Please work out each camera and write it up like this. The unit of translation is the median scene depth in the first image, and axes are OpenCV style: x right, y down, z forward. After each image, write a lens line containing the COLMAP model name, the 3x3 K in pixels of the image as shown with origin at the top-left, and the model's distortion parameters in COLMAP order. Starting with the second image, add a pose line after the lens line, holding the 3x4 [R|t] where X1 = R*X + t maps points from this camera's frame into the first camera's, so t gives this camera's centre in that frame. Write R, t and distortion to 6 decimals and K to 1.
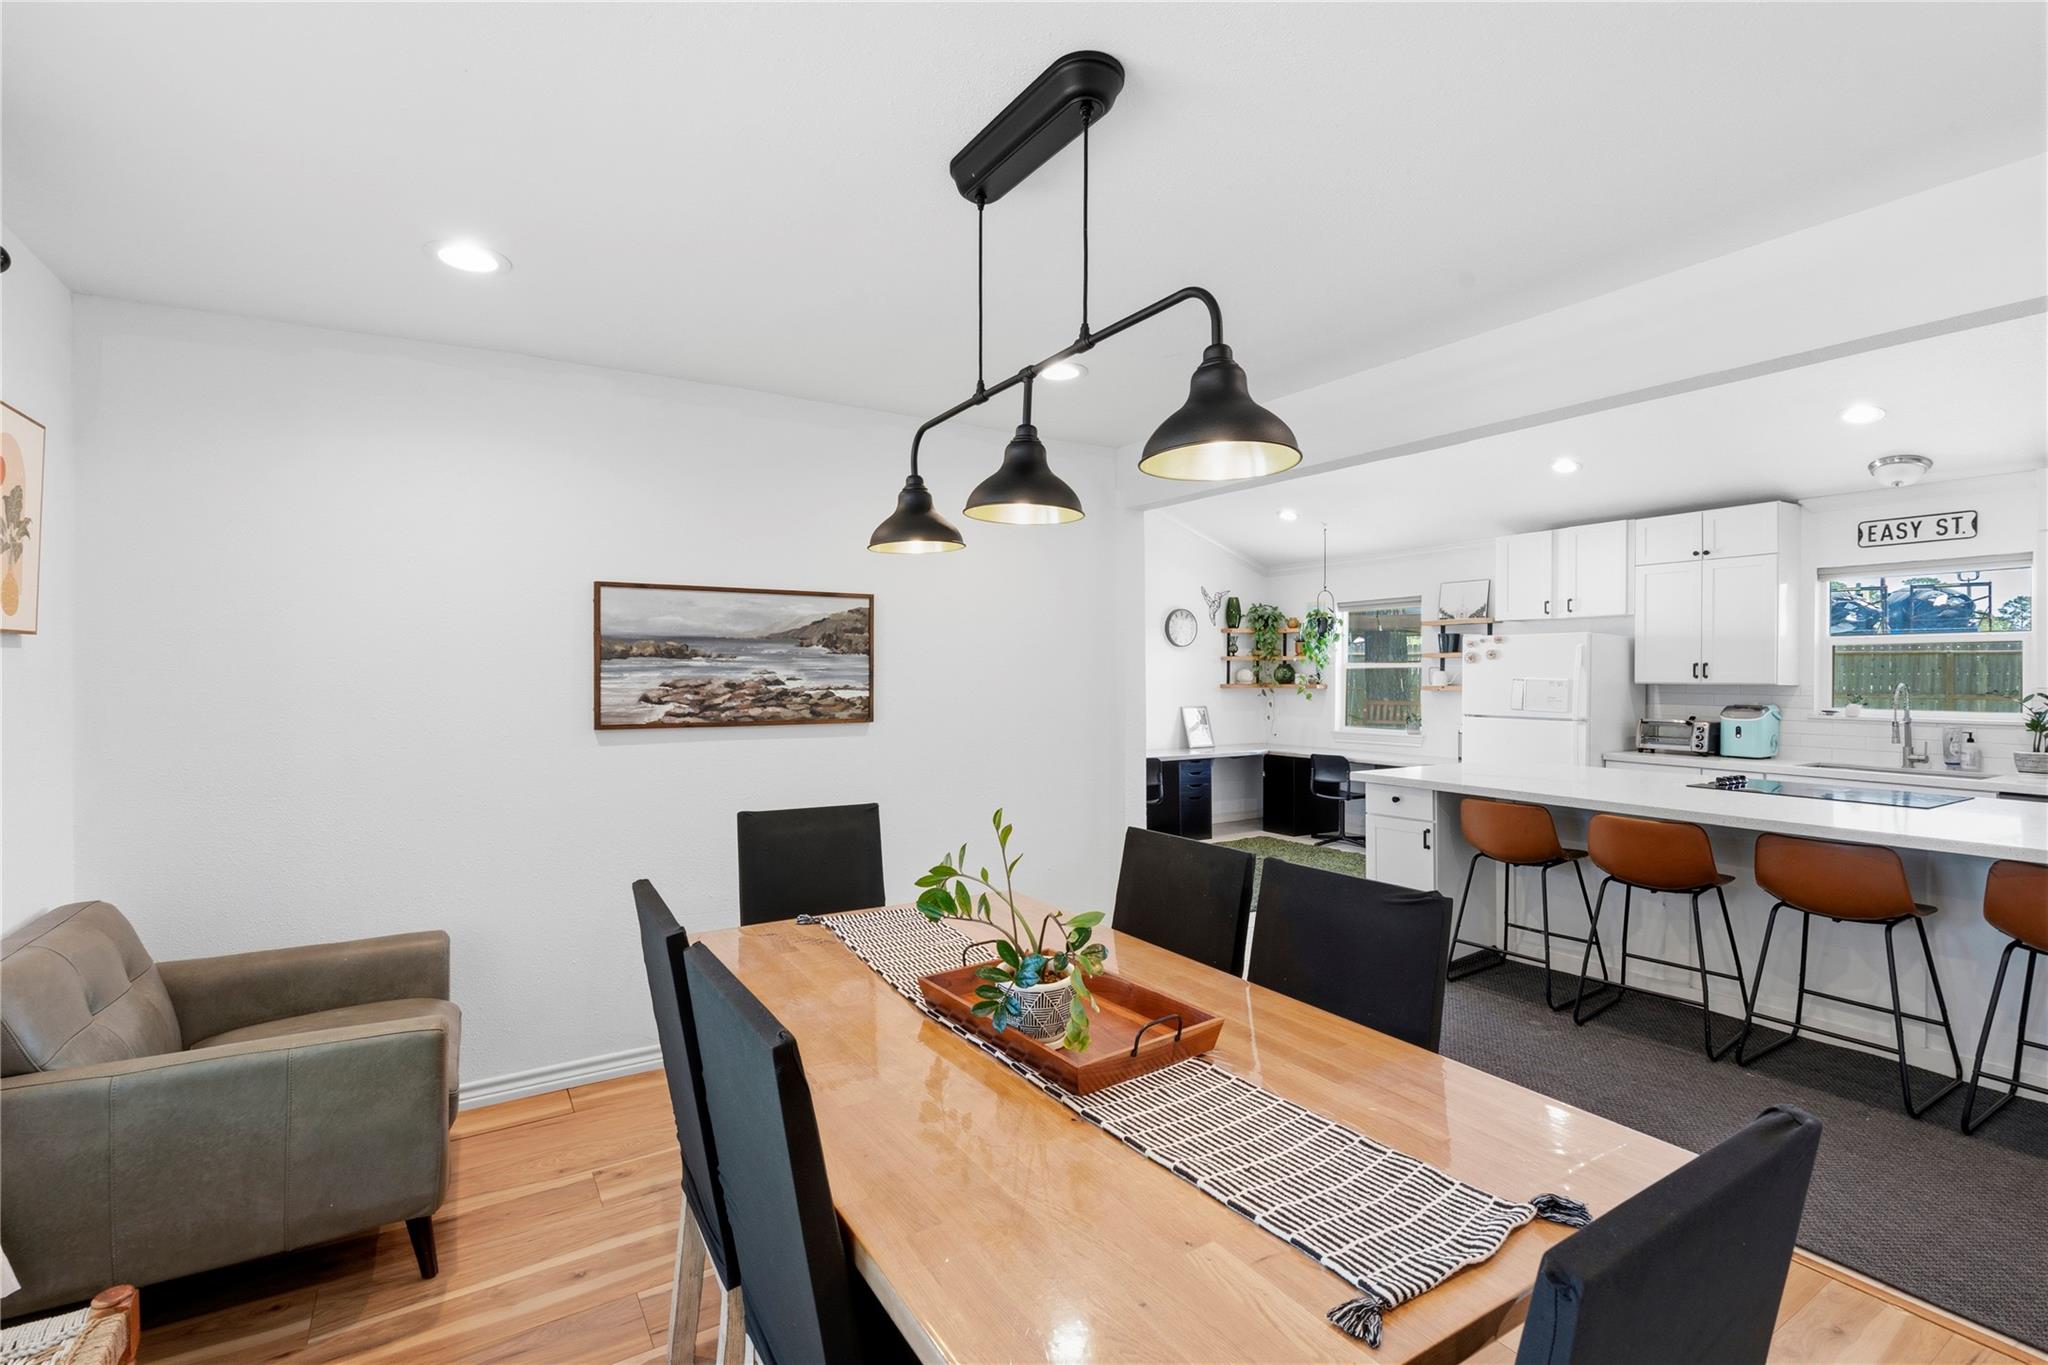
lens RADIAL K [[933.8, 0, 1014.1], [0, 933.8, 671.5], [0, 0, 1]] dist [-0.000956, -0.000115]
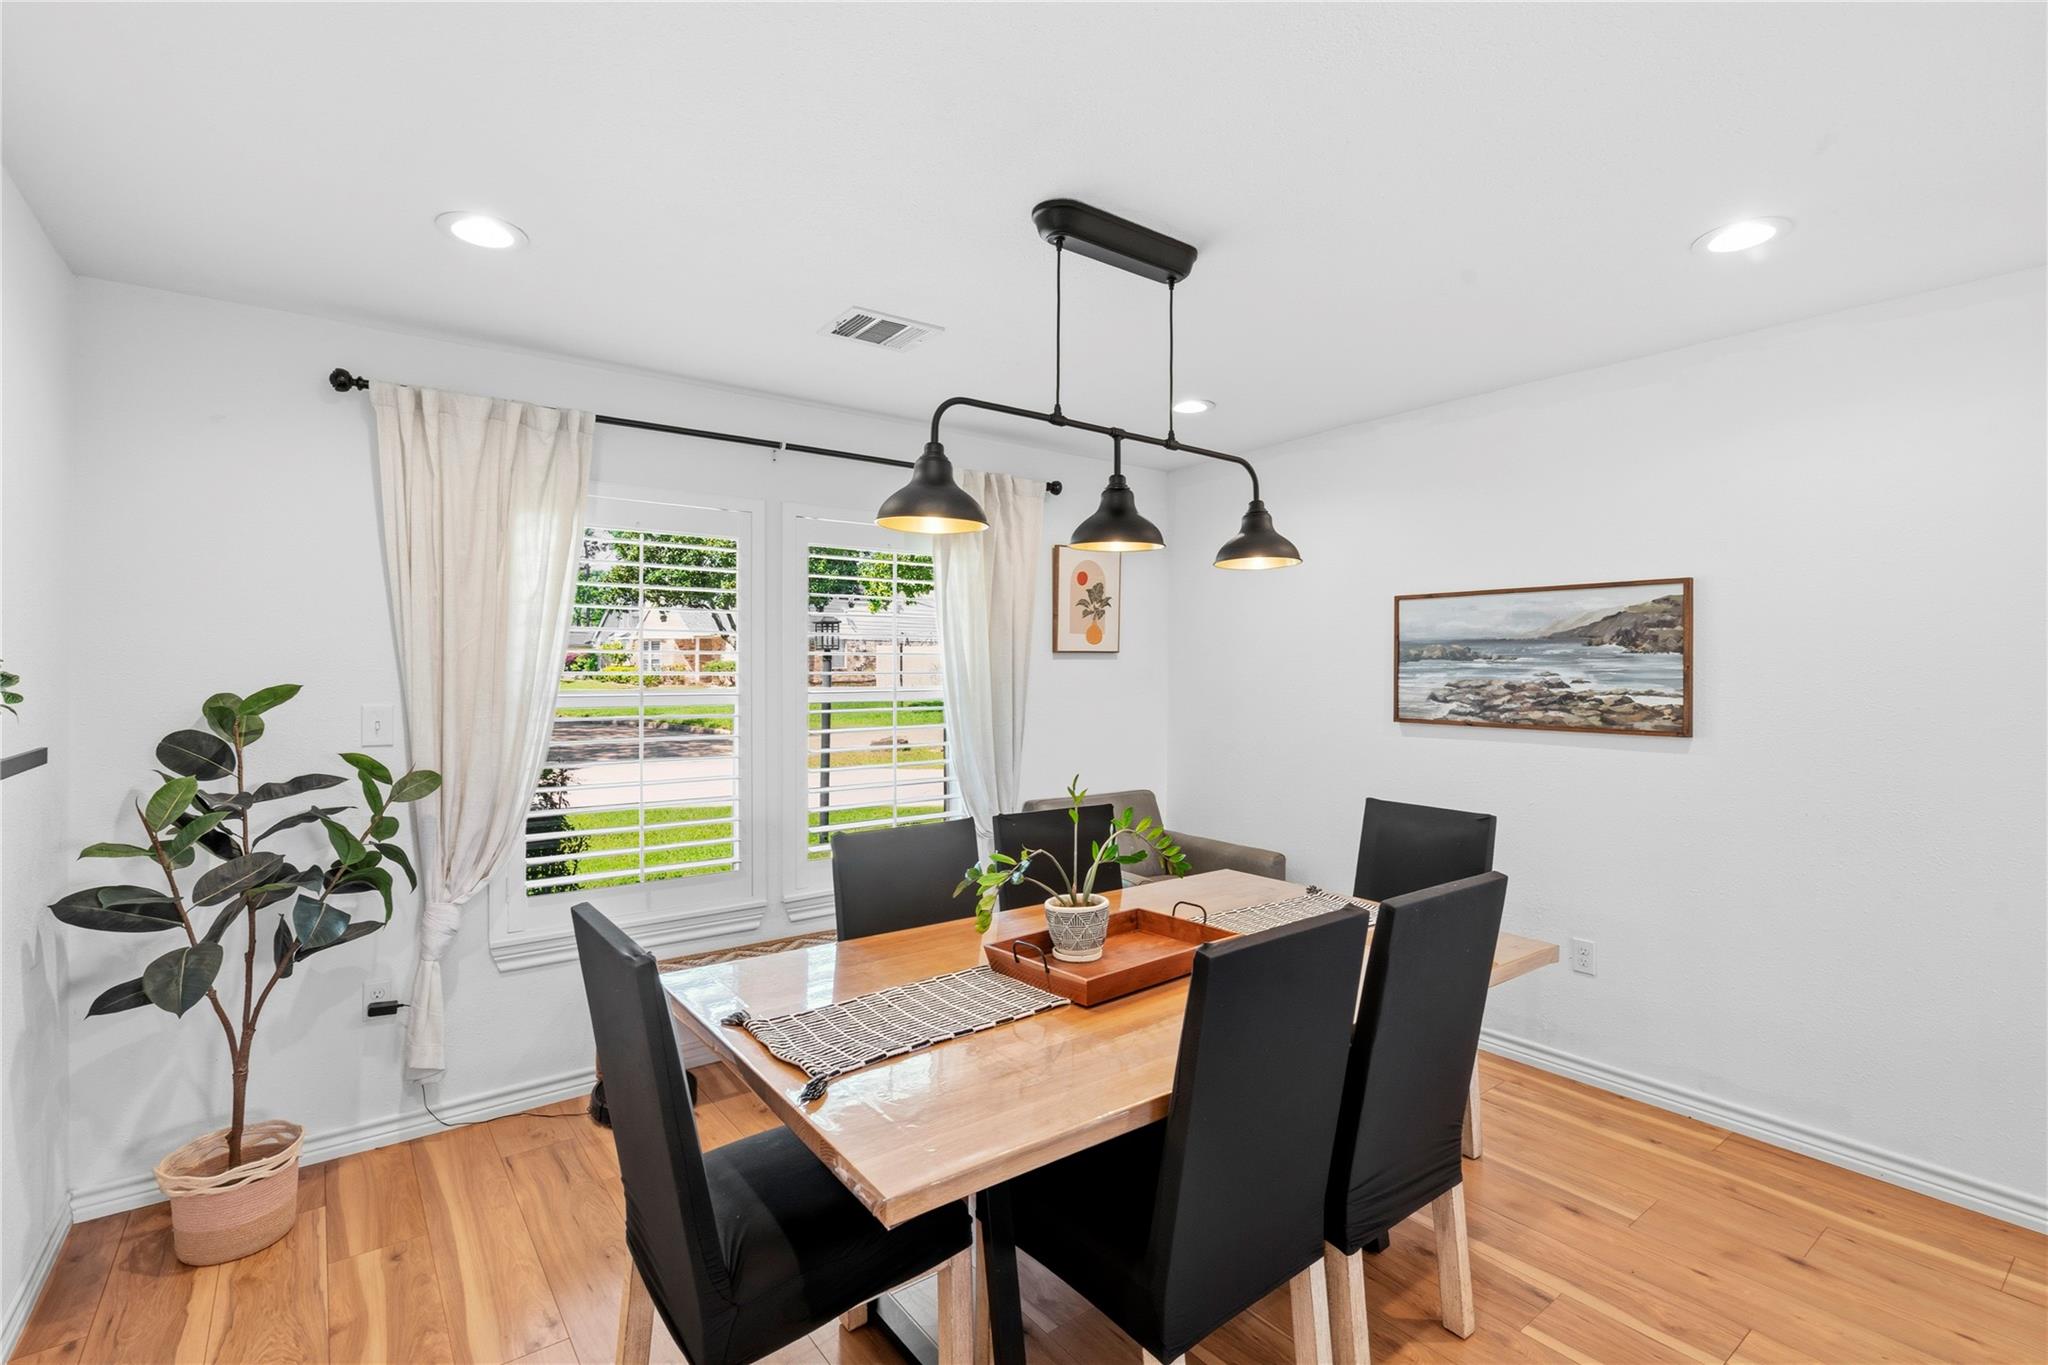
lens RADIAL K [[933.8, 0, 1018.7], [0, 933.8, 676.8], [0, 0, 1]] dist [-0.000956, -0.000115]
pose [[0.091775, 0.008422, -0.995744, 0.609503], [-0.005165, 0.999955, 0.007981, -0.001170], [0.995766, 0.004411, 0.091815, 0.370989]]
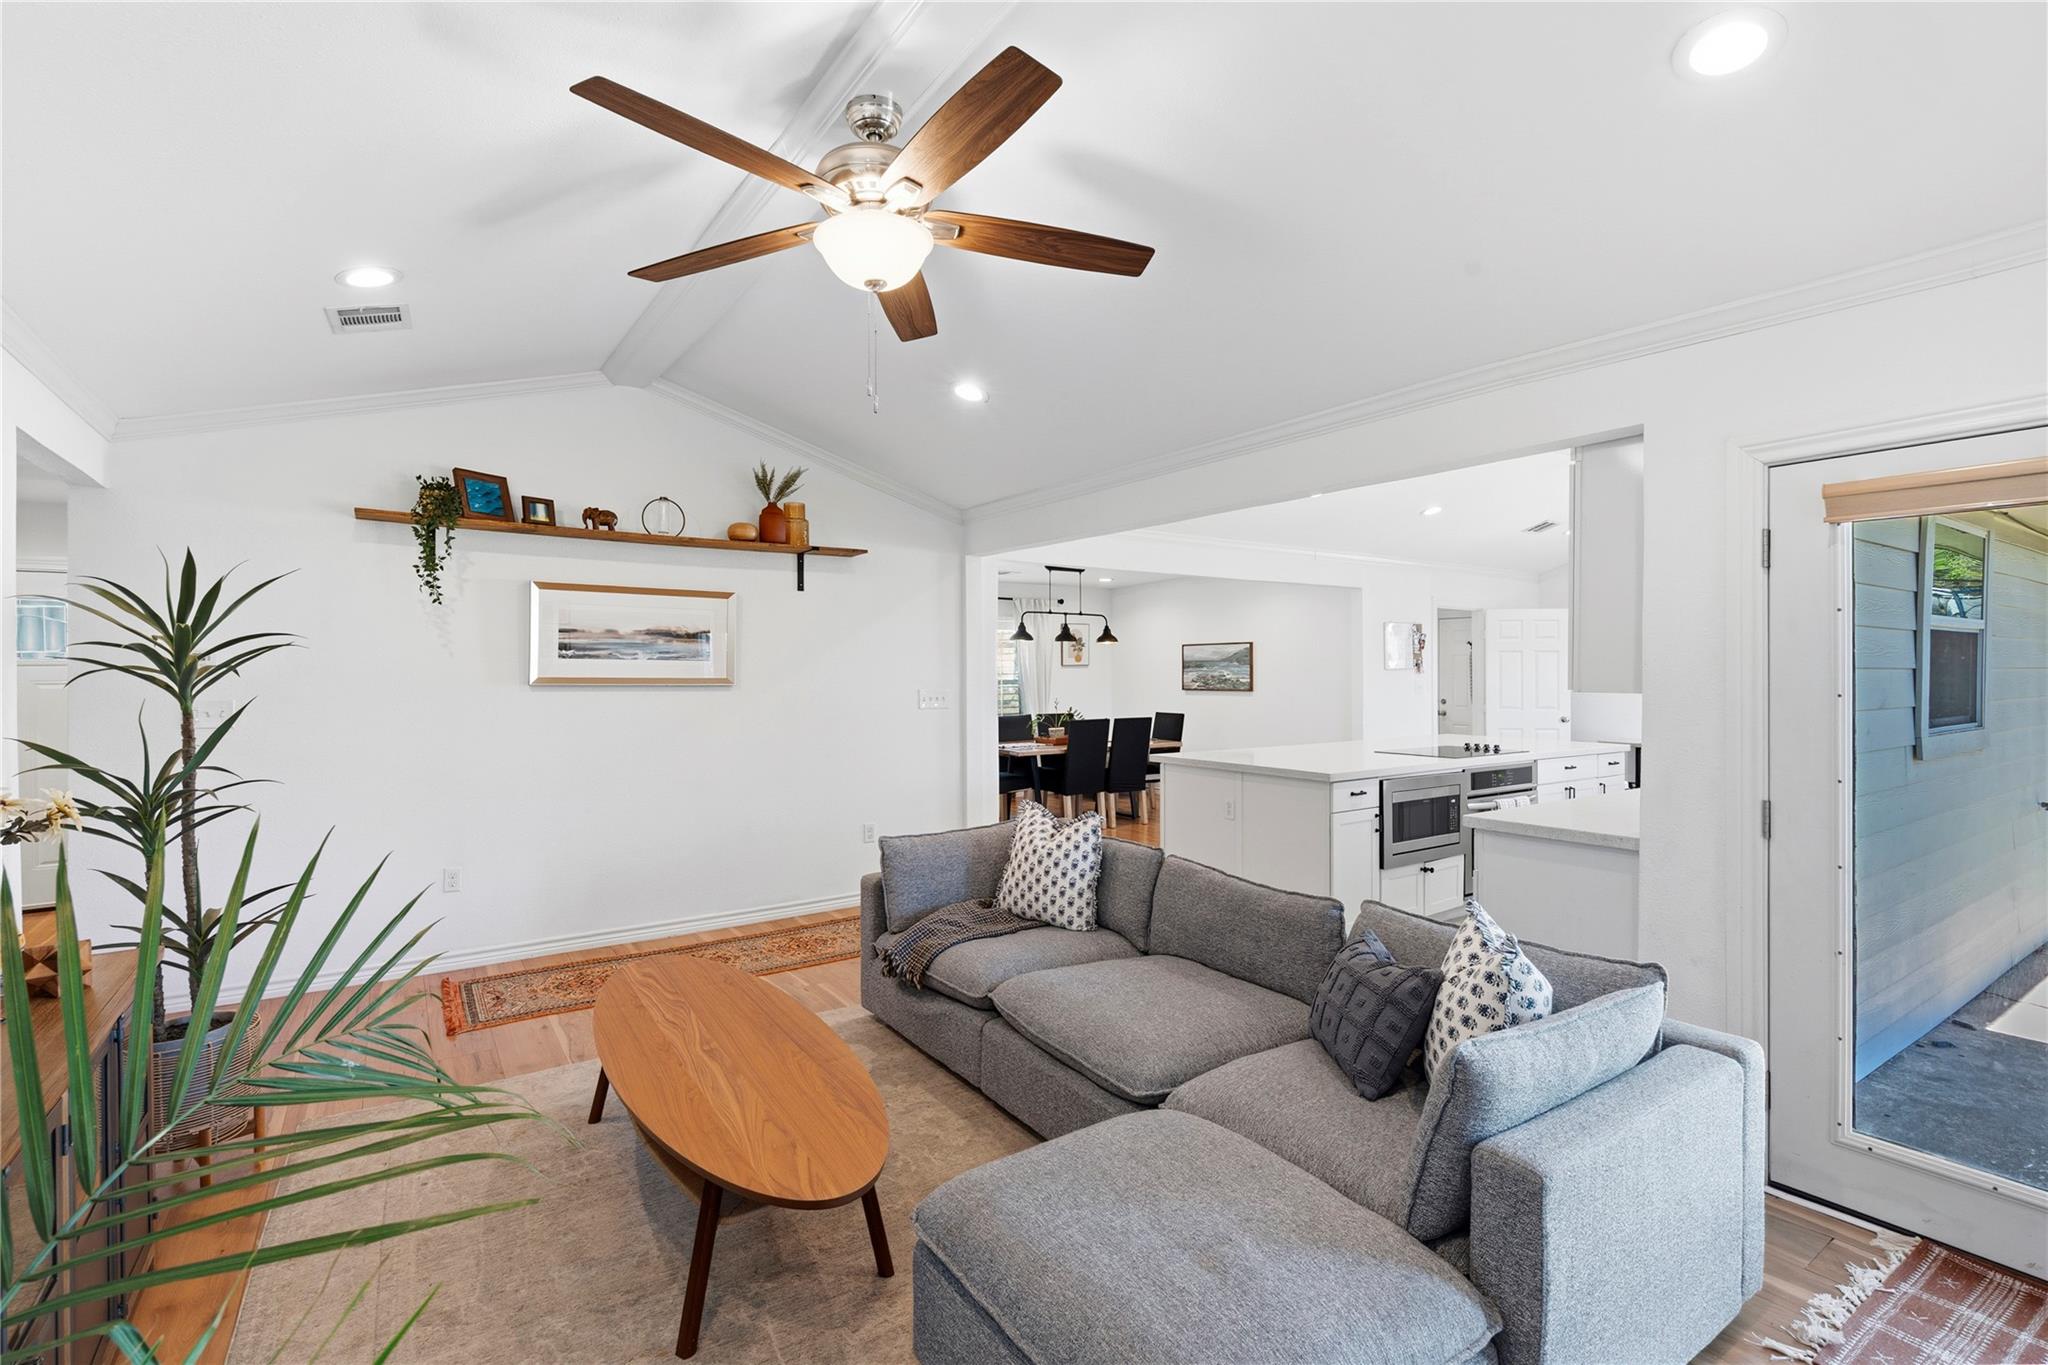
lens RADIAL K [[933.8, 0, 1025.2], [0, 933.8, 681.6], [0, 0, 1]] dist [-0.000956, -0.000115]
pose [[0.042909, 0.007590, -0.999050, 2.486462], [0.004076, 0.999961, 0.007772, 0.004589], [0.999071, -0.004406, 0.042877, 0.275748]]
